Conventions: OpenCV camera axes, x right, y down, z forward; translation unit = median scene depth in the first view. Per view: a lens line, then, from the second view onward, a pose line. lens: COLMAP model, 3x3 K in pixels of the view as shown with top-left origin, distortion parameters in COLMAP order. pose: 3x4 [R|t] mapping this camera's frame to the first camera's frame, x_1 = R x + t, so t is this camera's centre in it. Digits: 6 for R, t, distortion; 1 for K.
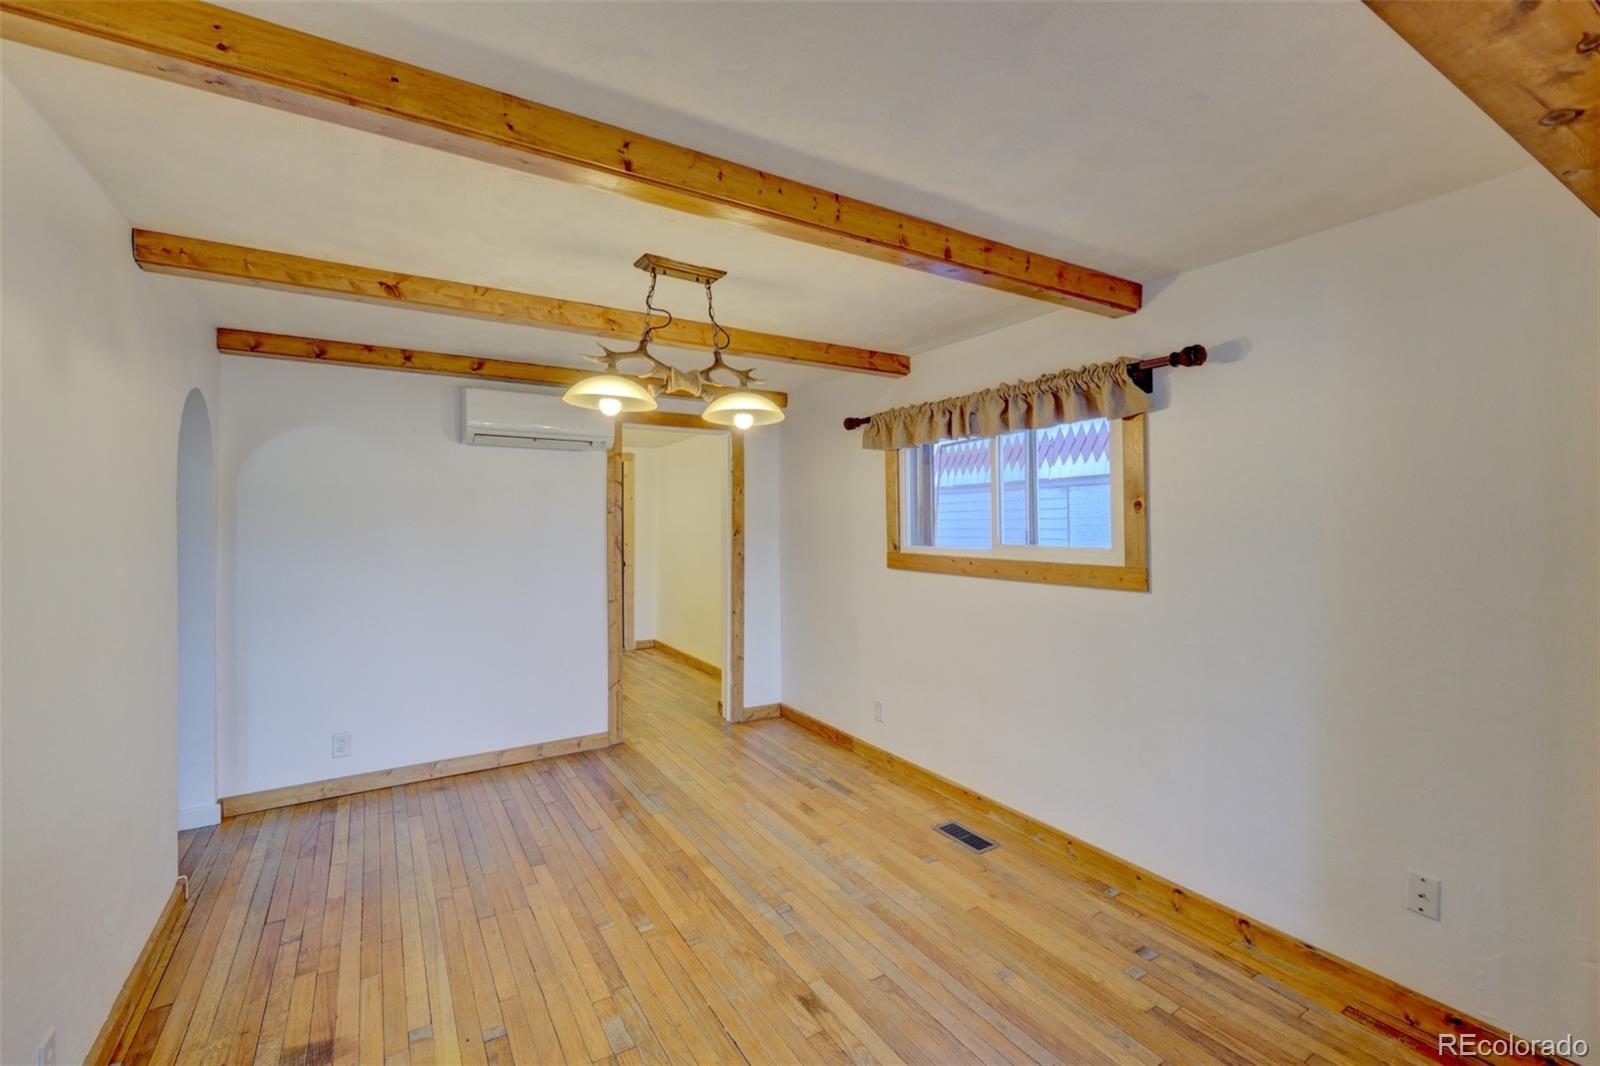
lens RADIAL K [[694.4, 0, 800.2], [0, 694.4, 527.7], [0, 0, 1]] dist [0.003781, 0.002161]
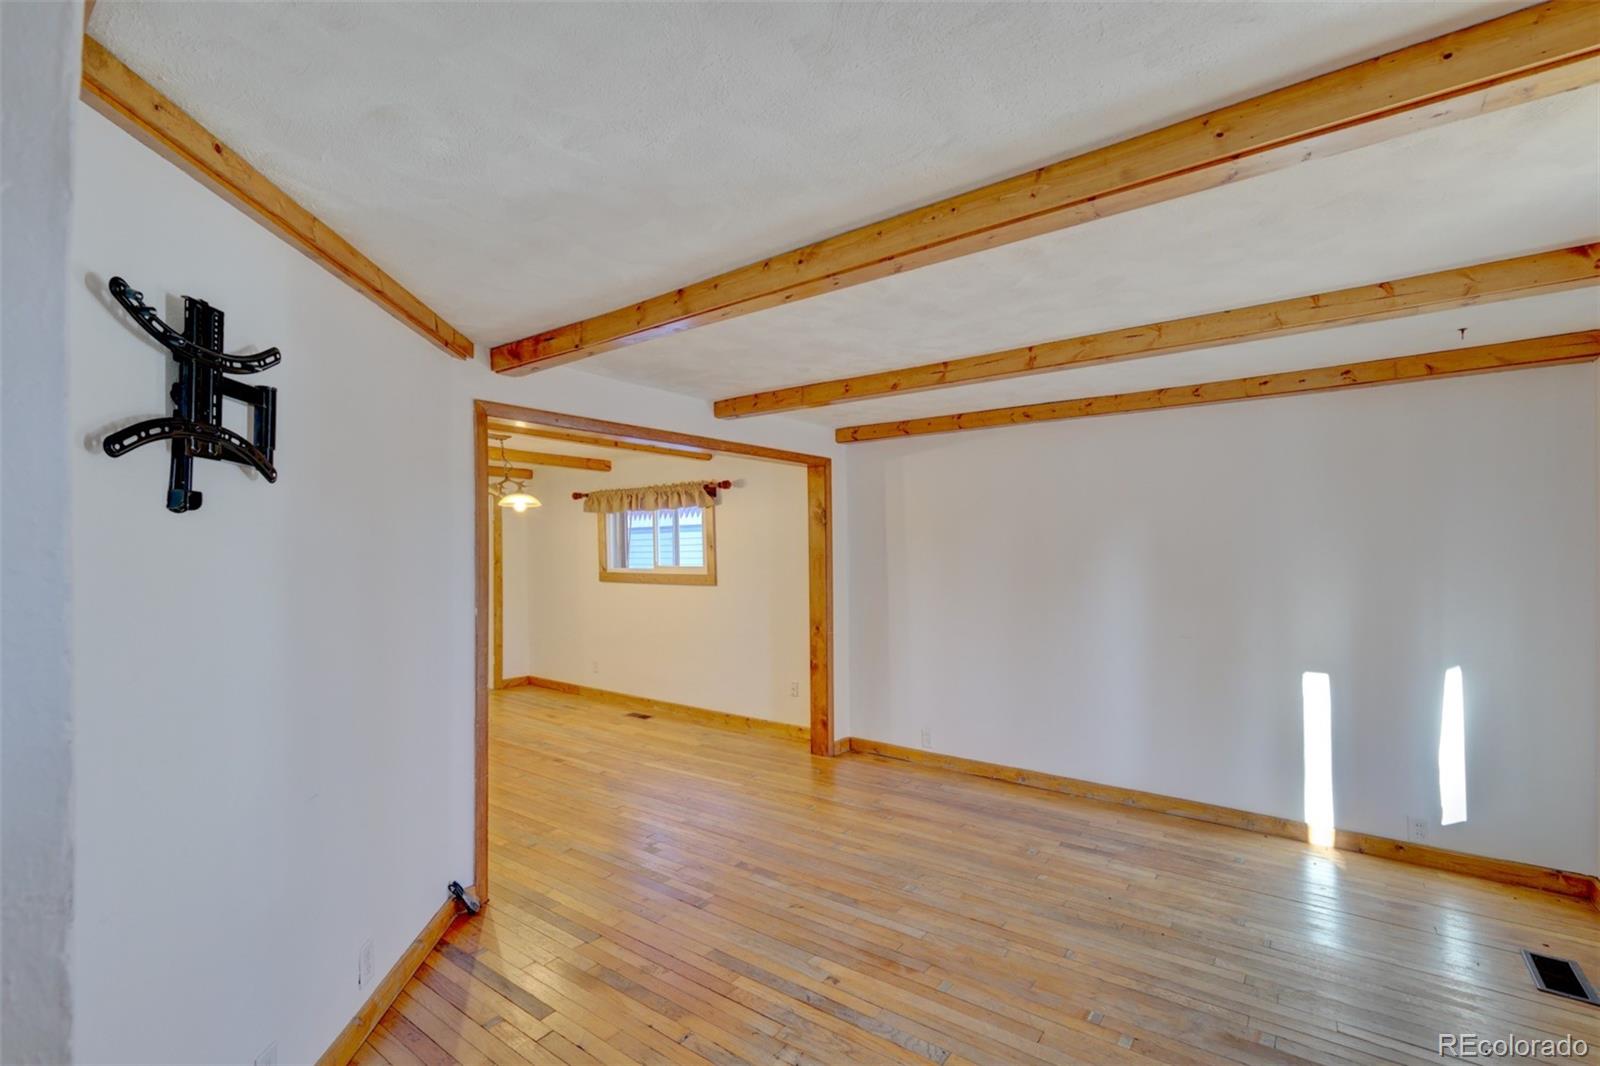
lens RADIAL K [[694.4, 0, 809.6], [0, 694.4, 545.6], [0, 0, 1]] dist [0.003781, 0.002161]
pose [[0.924345, -0.006109, 0.381508, -0.056886], [0.011447, 0.999866, -0.011724, -0.004993], [-0.381386, 0.015204, 0.924291, -0.929860]]
